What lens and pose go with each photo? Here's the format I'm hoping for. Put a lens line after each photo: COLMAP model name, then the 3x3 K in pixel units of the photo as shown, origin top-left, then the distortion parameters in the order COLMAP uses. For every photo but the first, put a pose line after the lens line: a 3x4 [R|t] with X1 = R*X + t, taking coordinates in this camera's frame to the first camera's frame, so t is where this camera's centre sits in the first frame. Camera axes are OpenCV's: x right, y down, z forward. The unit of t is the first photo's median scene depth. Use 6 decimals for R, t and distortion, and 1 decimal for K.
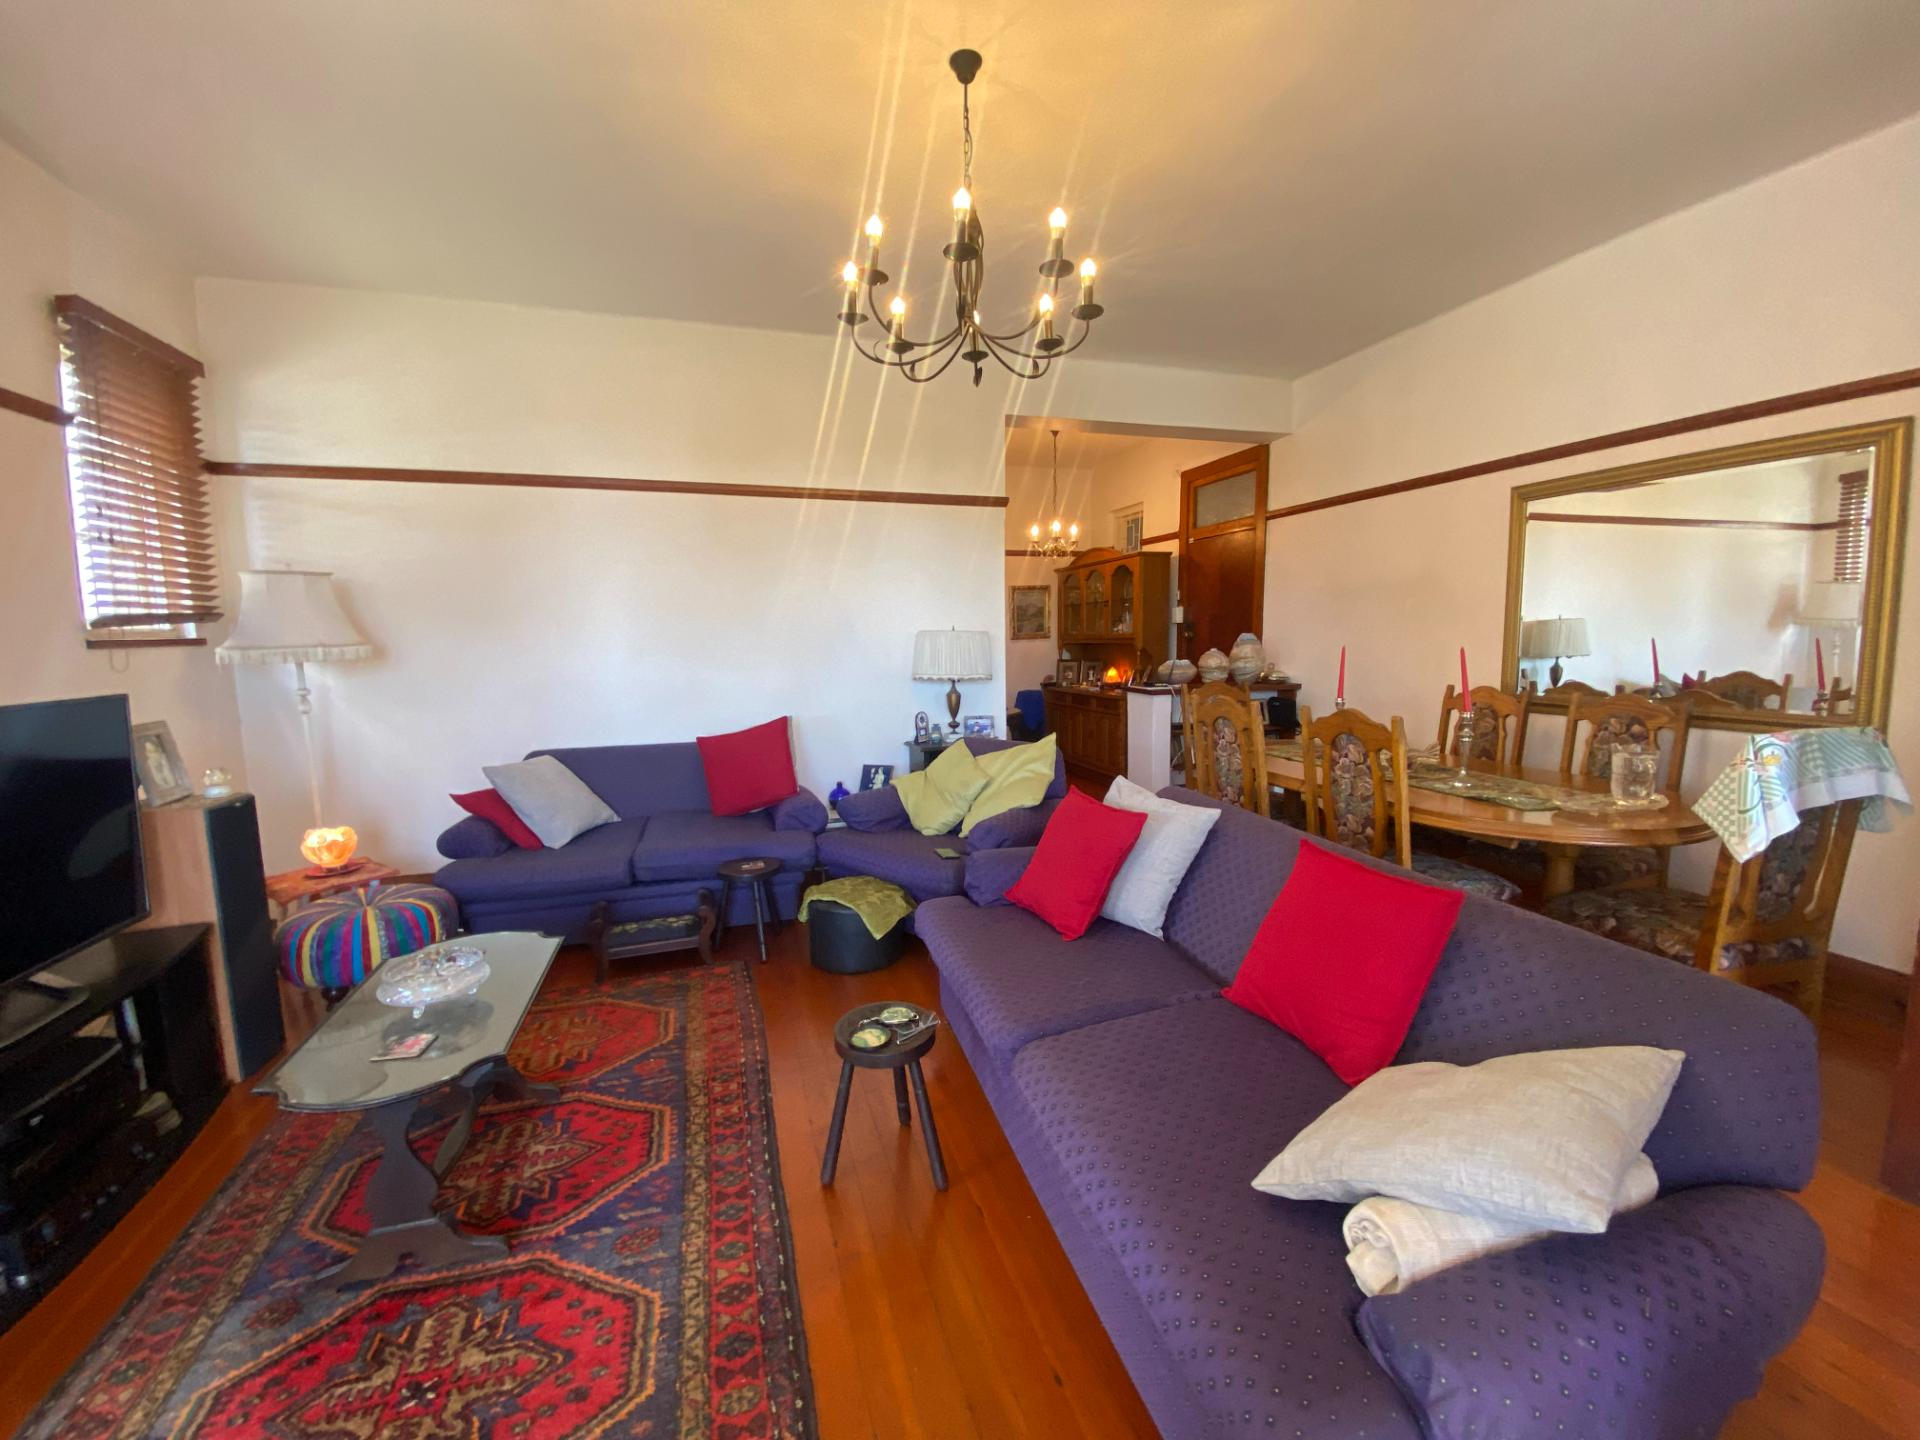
lens RADIAL K [[774.4, 0, 951.1], [0, 774.4, 719.2], [0, 0, 1]] dist [0.034147, -0.025887]
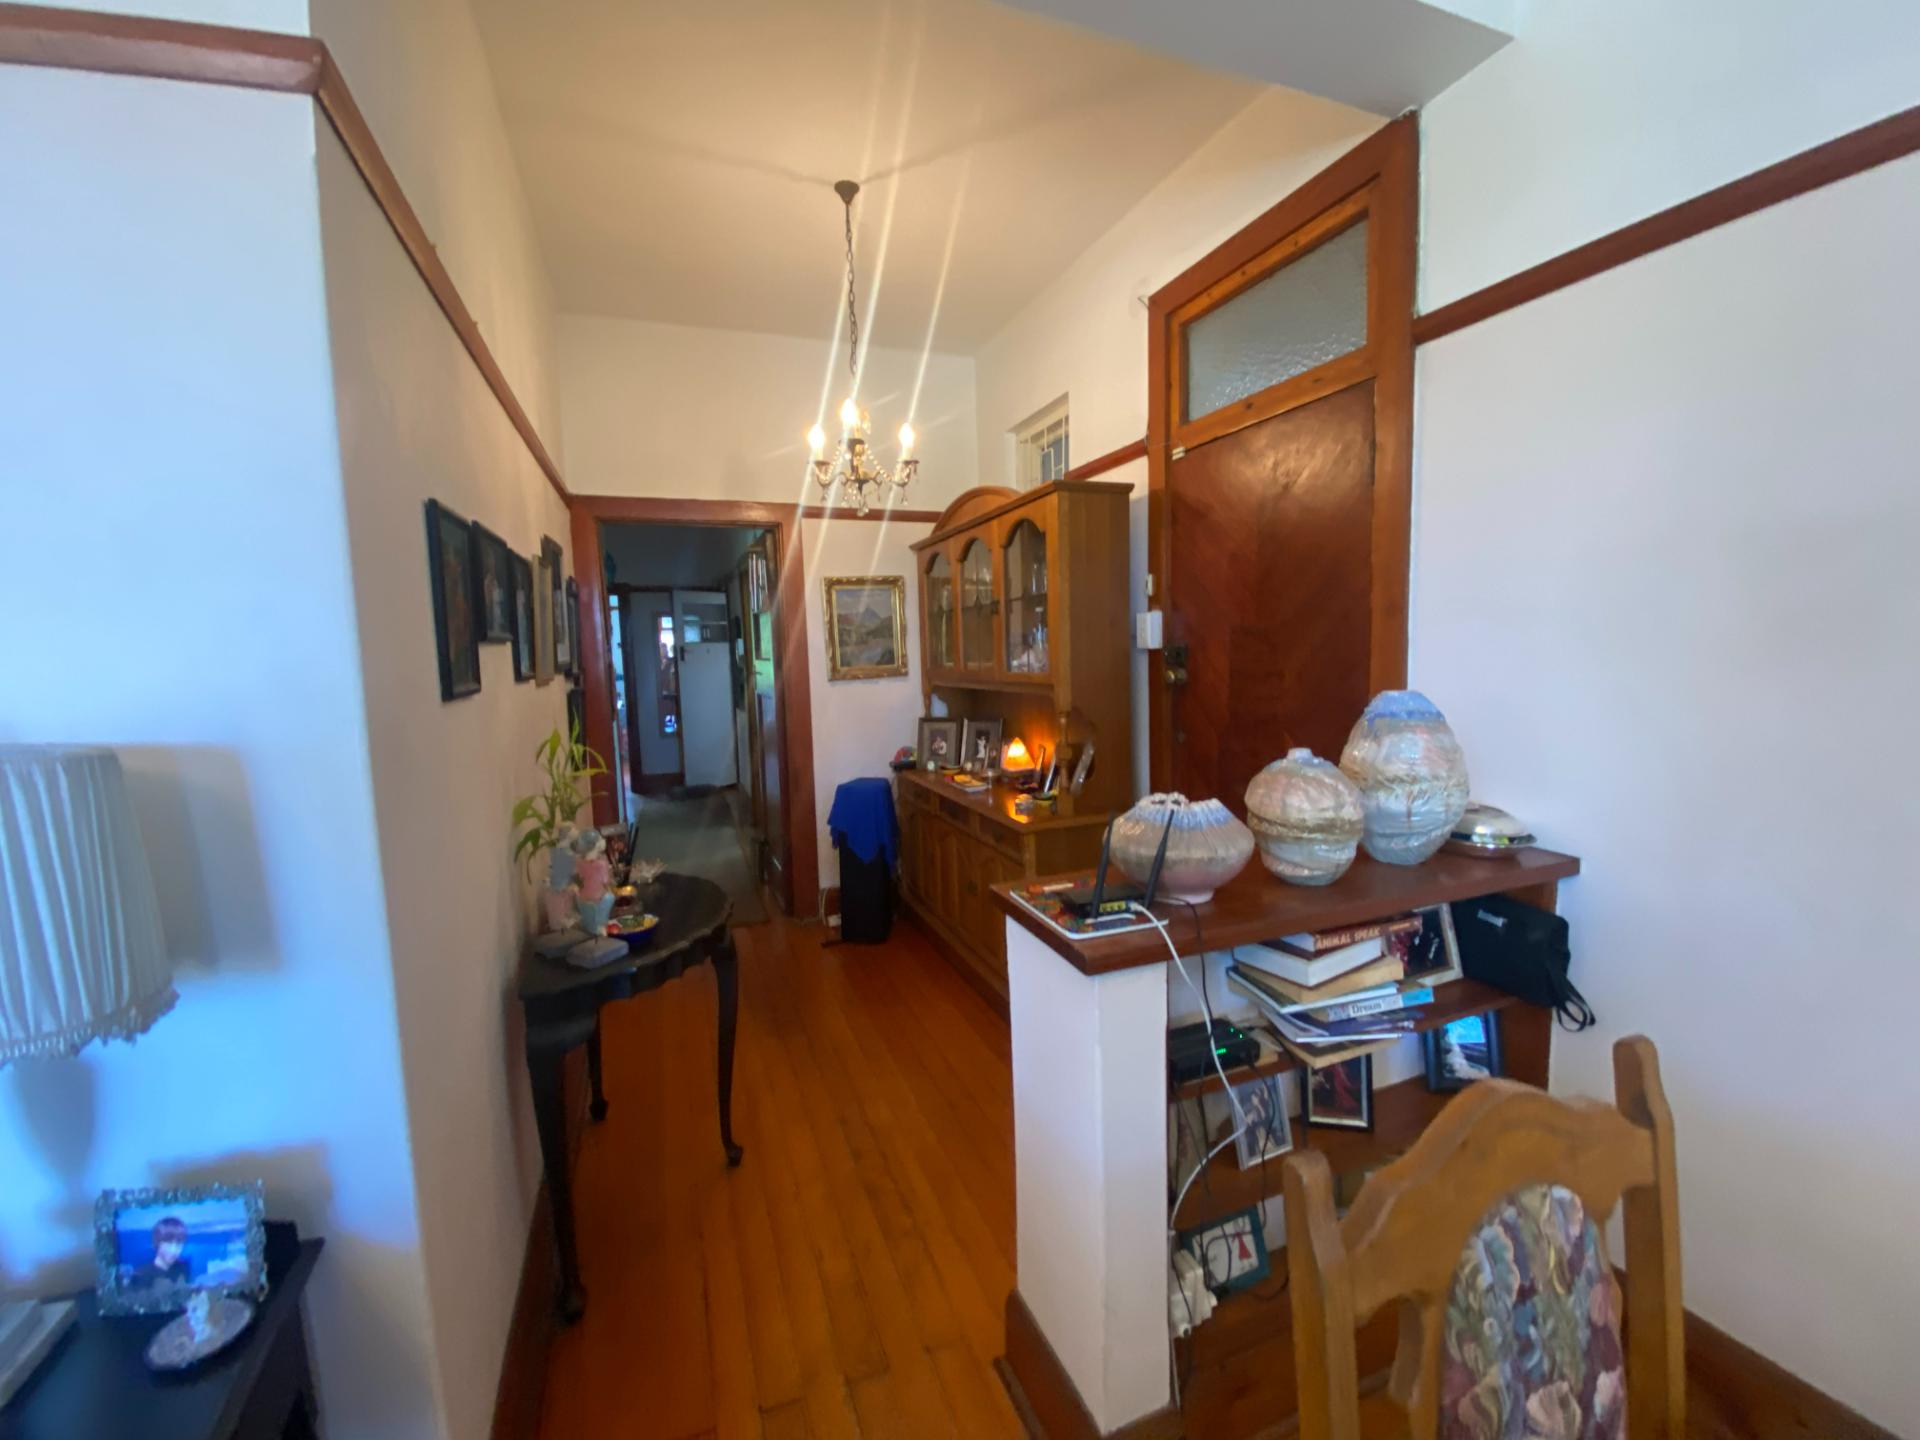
lens RADIAL K [[774.4, 0, 951.1], [0, 774.4, 719.2], [0, 0, 1]] dist [0.034147, -0.025887]
pose [[0.998077, -0.024201, 0.057068, 0.154223], [0.025269, 0.999517, -0.018063, -0.078889], [-0.056603, 0.019470, 0.998207, 0.571650]]
